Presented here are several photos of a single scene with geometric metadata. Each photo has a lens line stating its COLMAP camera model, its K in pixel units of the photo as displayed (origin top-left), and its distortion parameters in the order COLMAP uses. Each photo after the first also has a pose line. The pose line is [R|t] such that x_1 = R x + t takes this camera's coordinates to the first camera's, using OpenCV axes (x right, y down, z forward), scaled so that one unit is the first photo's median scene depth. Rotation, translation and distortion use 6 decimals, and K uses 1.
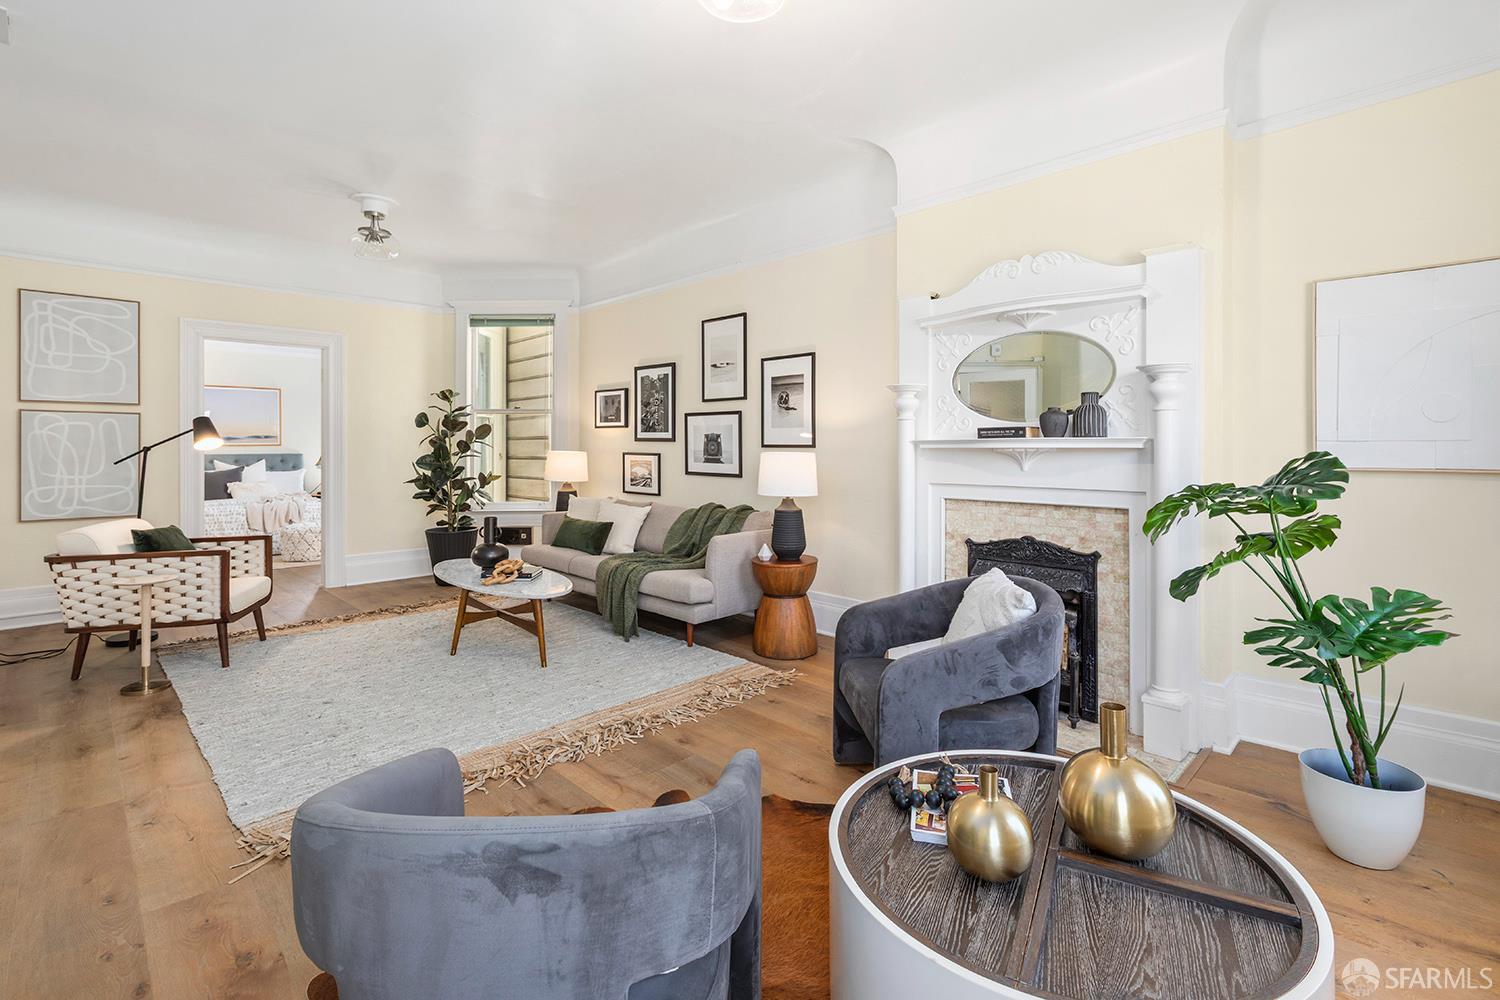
lens RADIAL K [[690.4, 0, 747.3], [0, 690.4, 439.6], [0, 0, 1]] dist [-0.003437, 0.001518]
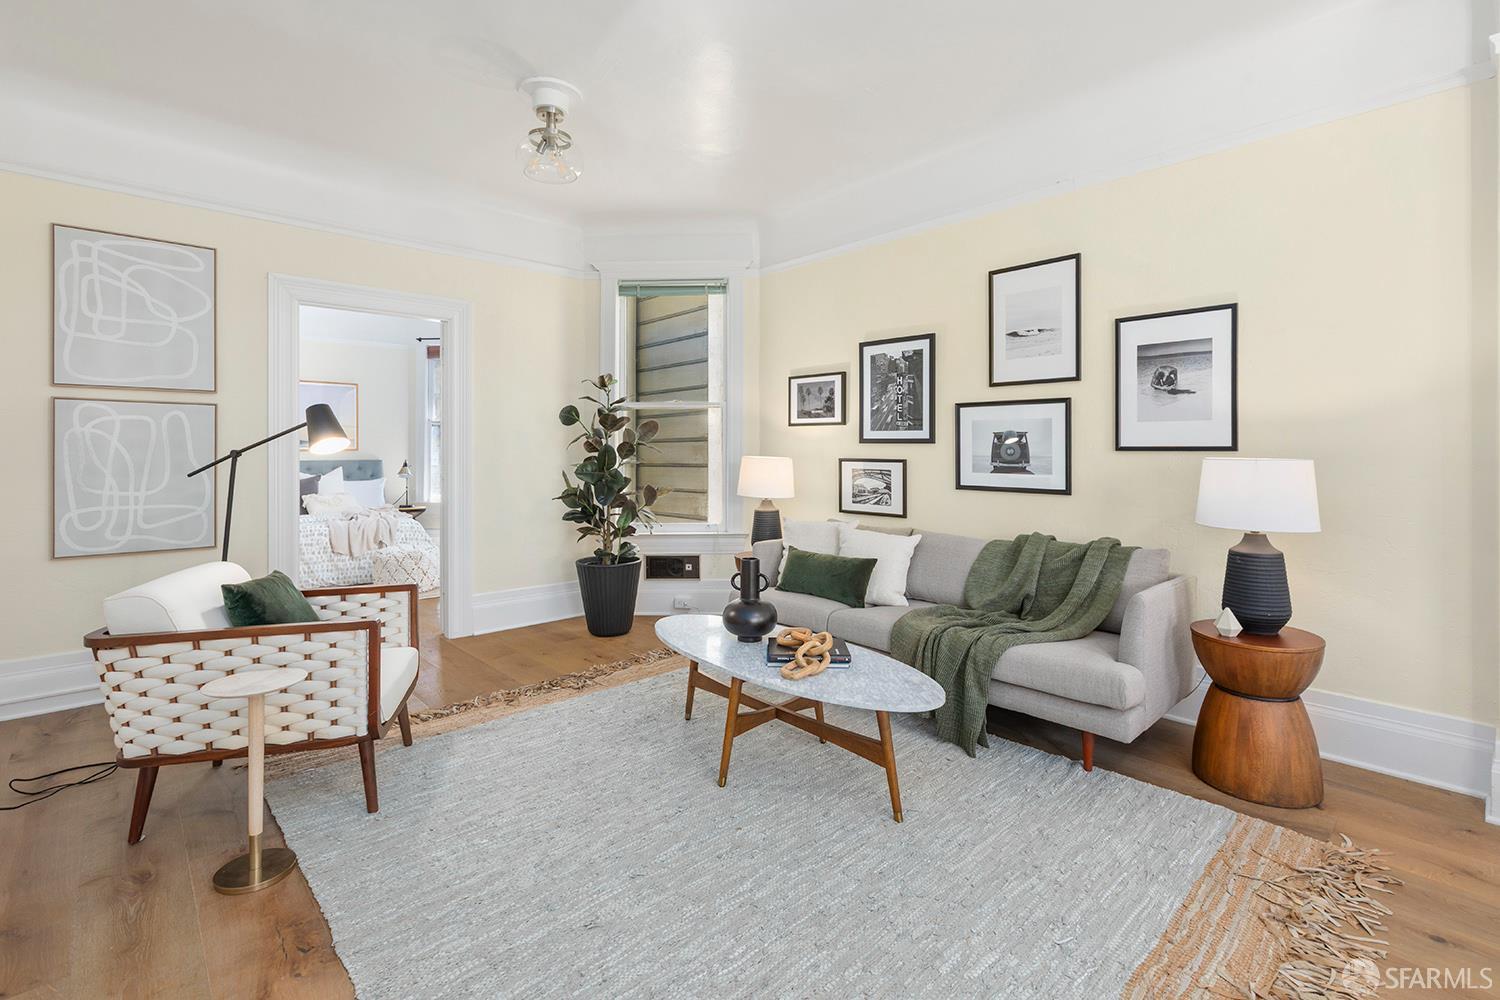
lens RADIAL K [[690.4, 0, 743.4], [0, 690.4, 444.0], [0, 0, 1]] dist [-0.003437, 0.001518]
pose [[0.999282, -0.001222, -0.037860, -0.320660], [0.001174, 0.999998, -0.001289, 0.005226], [0.037862, 0.001244, 0.999282, 0.318841]]
